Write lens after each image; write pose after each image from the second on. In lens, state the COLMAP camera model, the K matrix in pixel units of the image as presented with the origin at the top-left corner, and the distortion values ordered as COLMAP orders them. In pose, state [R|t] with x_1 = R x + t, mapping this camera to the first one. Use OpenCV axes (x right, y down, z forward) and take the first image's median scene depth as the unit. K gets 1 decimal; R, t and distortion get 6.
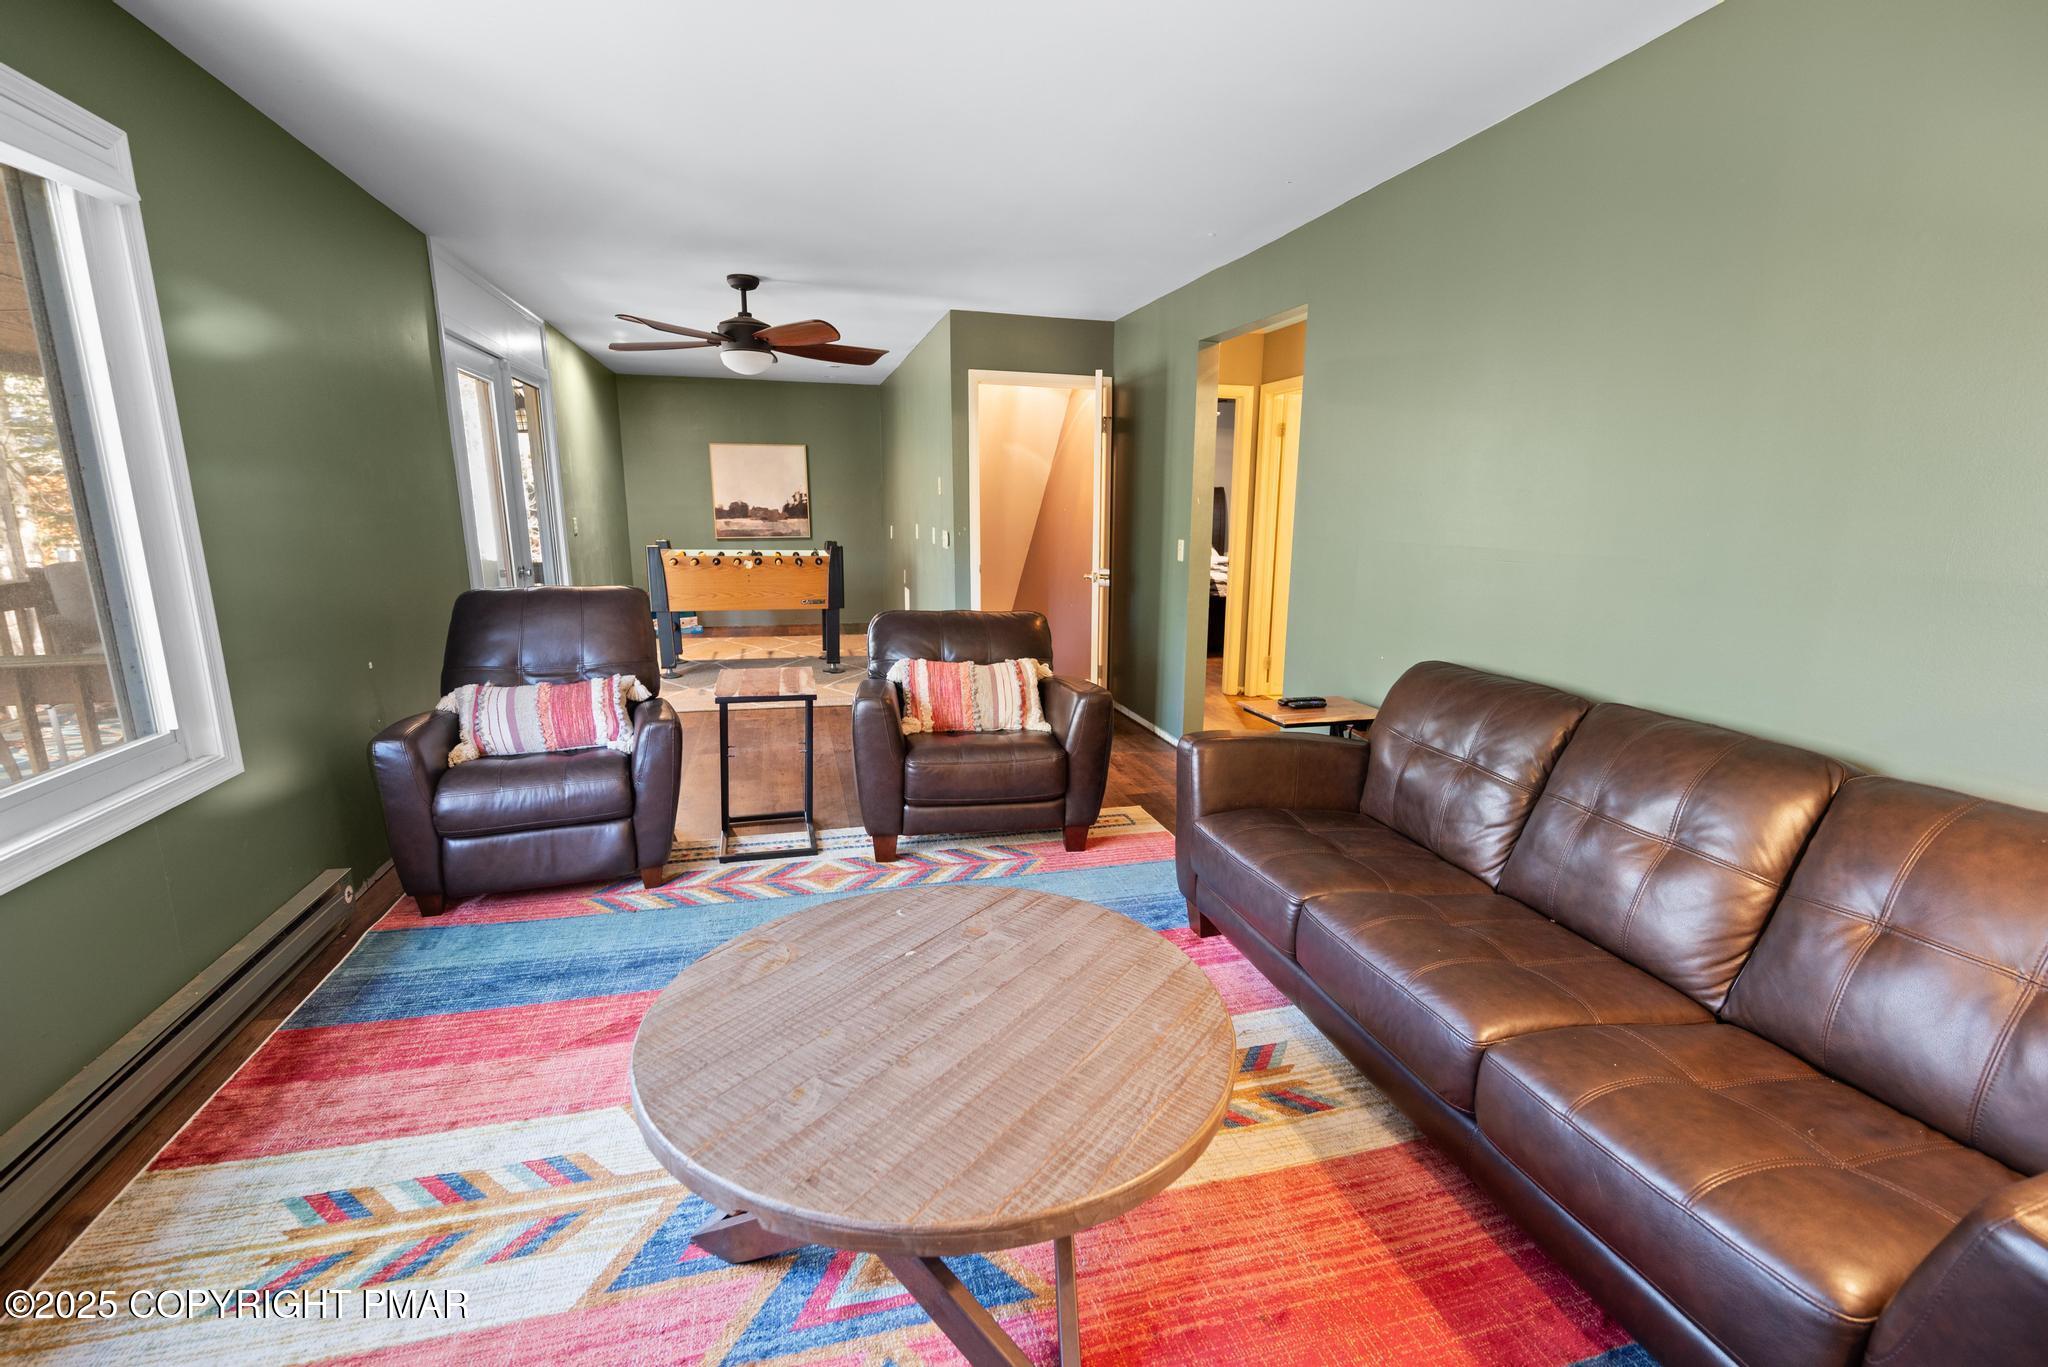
lens RADIAL K [[903.6, 0, 1016.8], [0, 903.6, 690.1], [0, 0, 1]] dist [-0.000553, -0.001021]
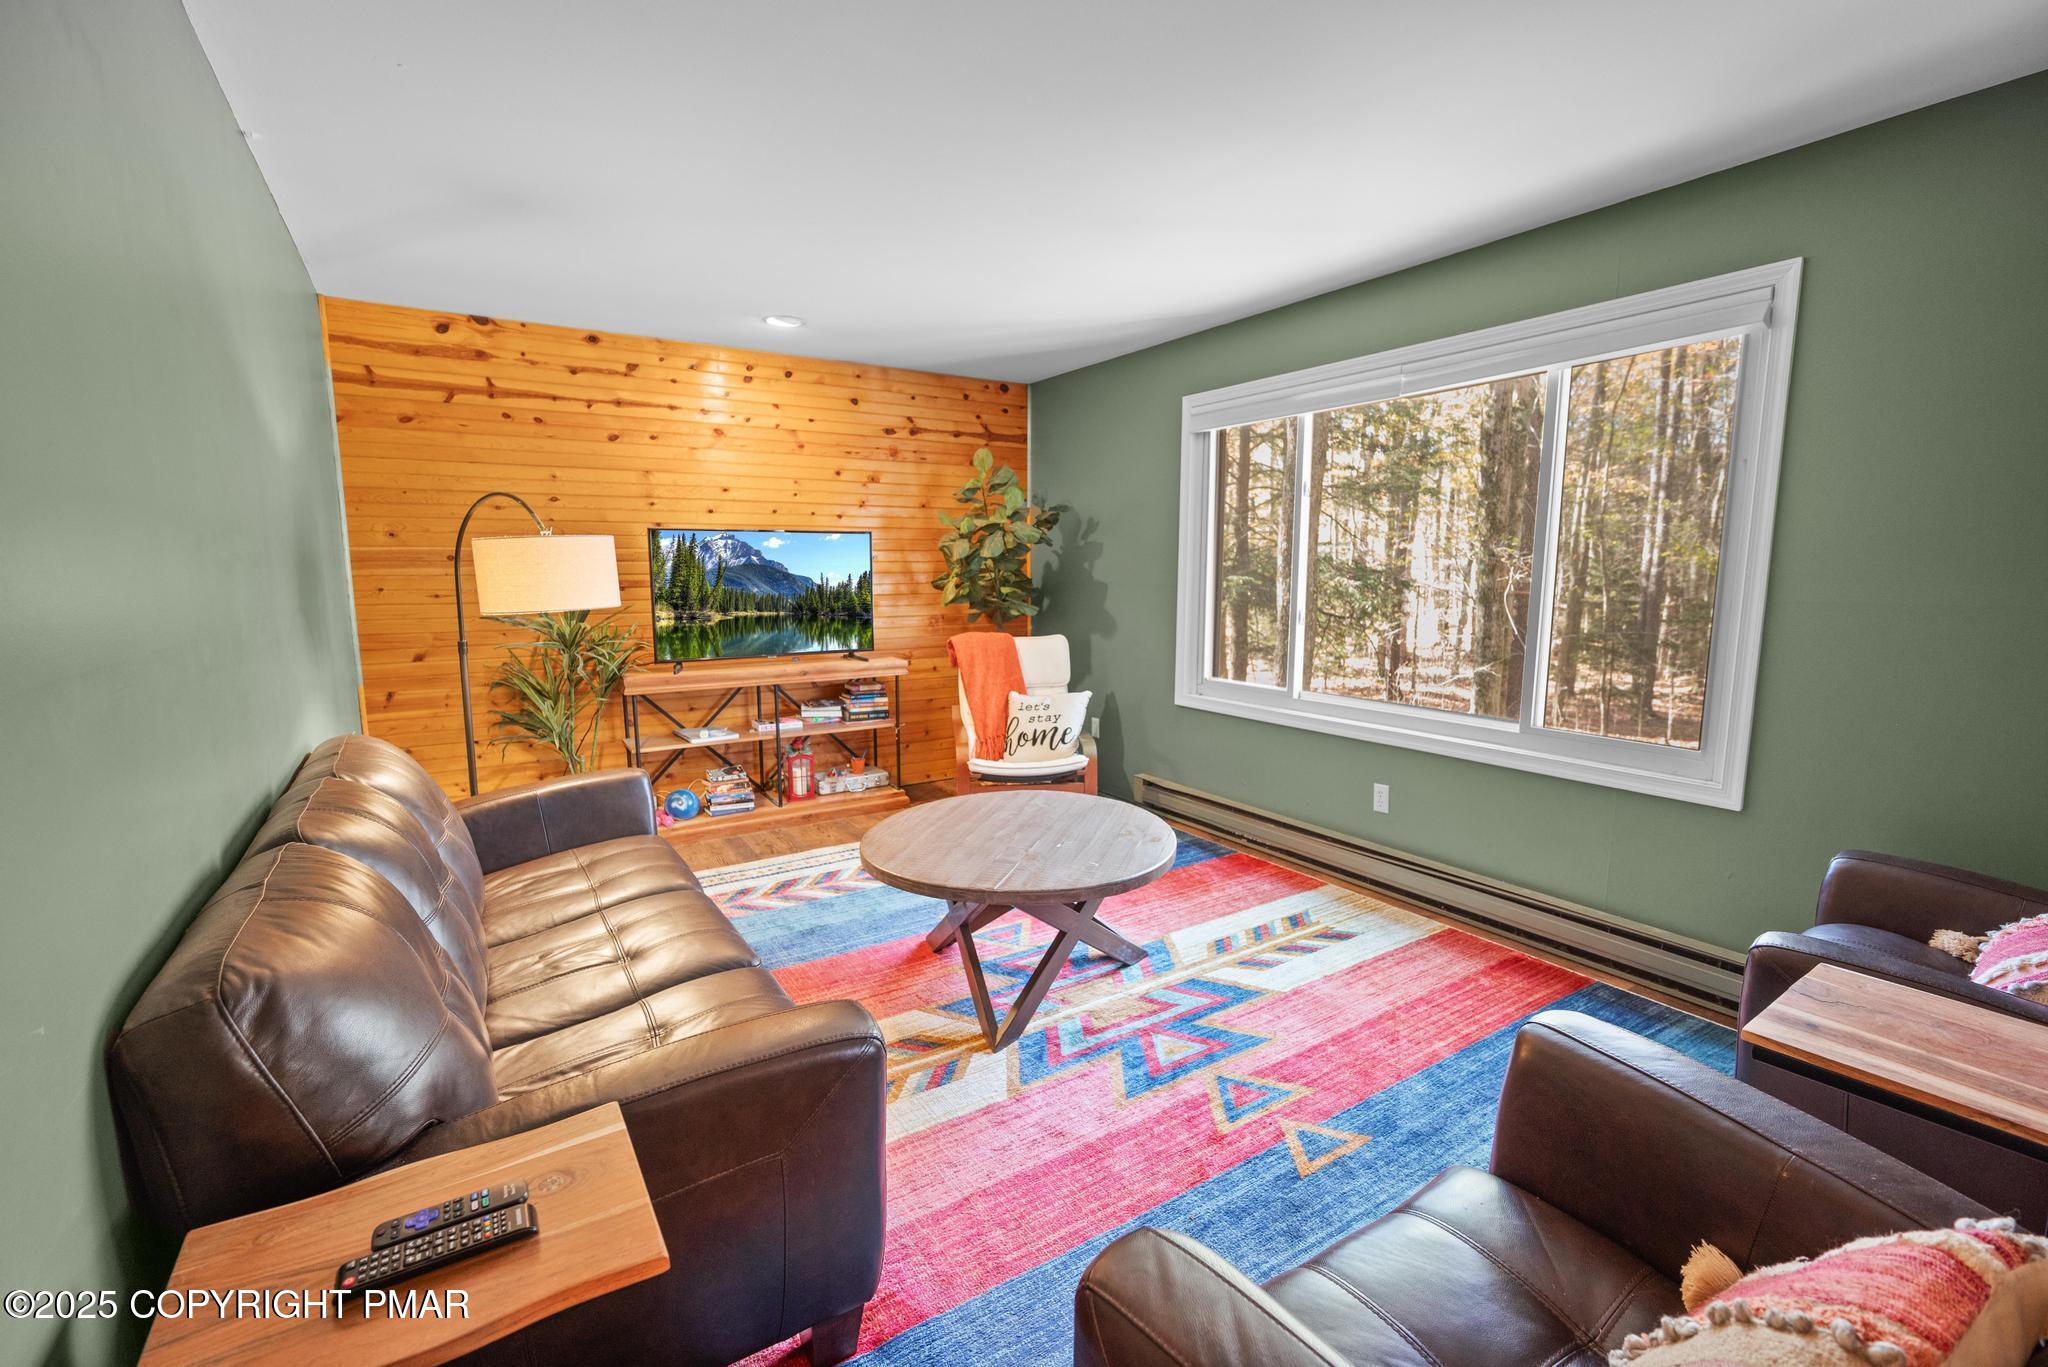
lens RADIAL K [[903.6, 0, 1035.5], [0, 903.6, 687.9], [0, 0, 1]] dist [-0.000553, -0.001021]
pose [[-0.946368, 0.041695, -0.320388, 0.408261], [-0.071033, 0.940524, 0.332217, -0.483981], [0.315185, 0.337158, -0.887121, 2.255167]]
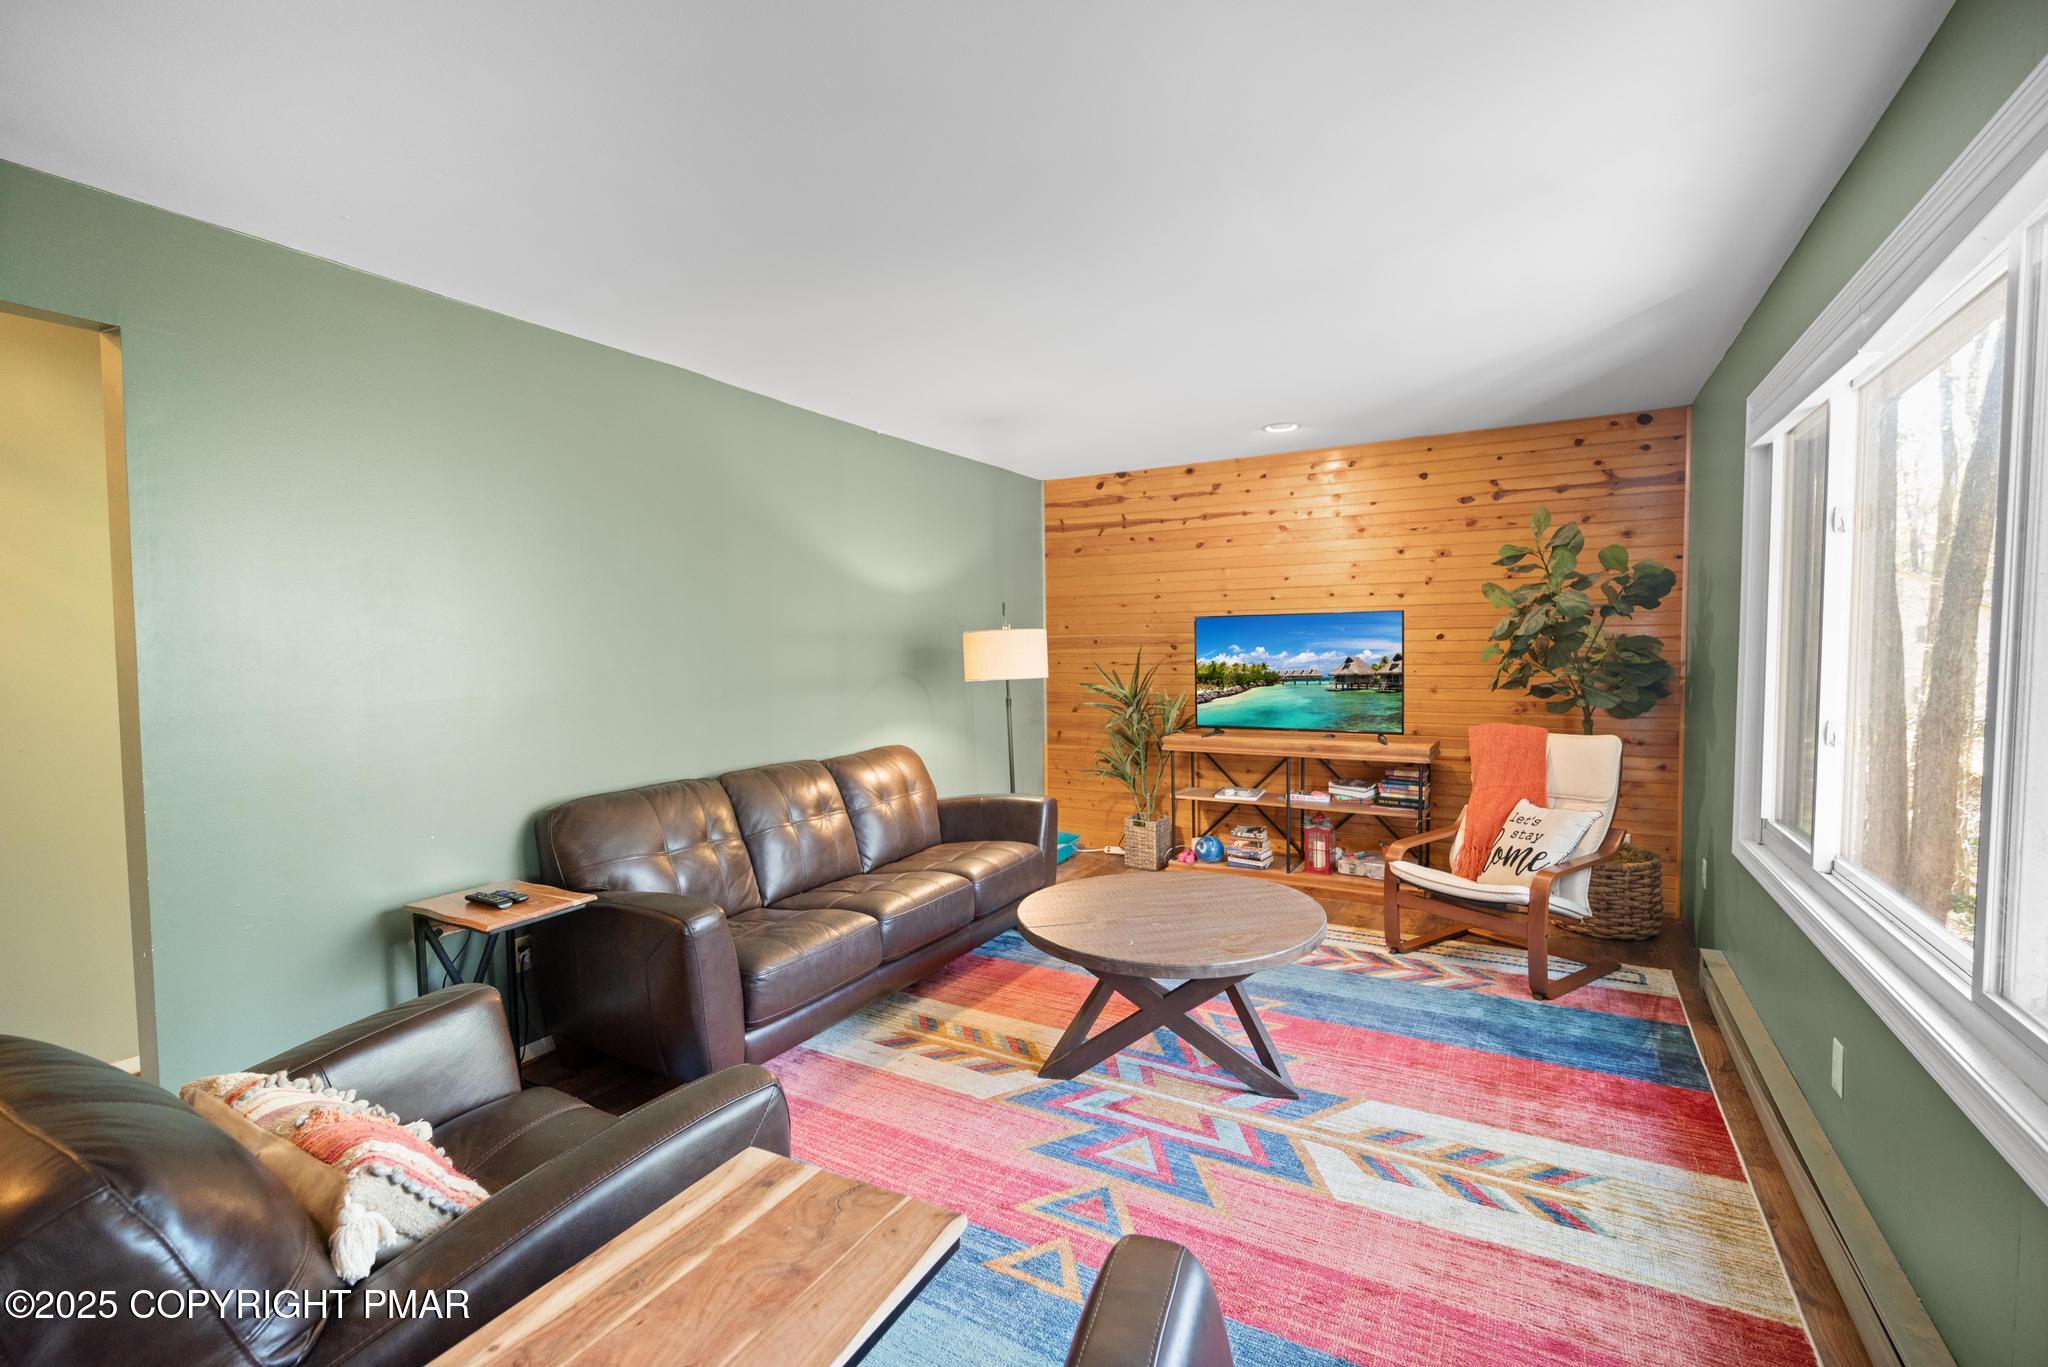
lens RADIAL K [[903.6, 0, 1016.7], [0, 903.6, 682.7], [0, 0, 1]] dist [-0.000553, -0.001021]
pose [[-0.709481, -0.025861, 0.704250, -1.055558], [0.161083, 0.966919, 0.197786, -0.481197], [-0.686068, 0.253768, -0.681845, 2.123938]]
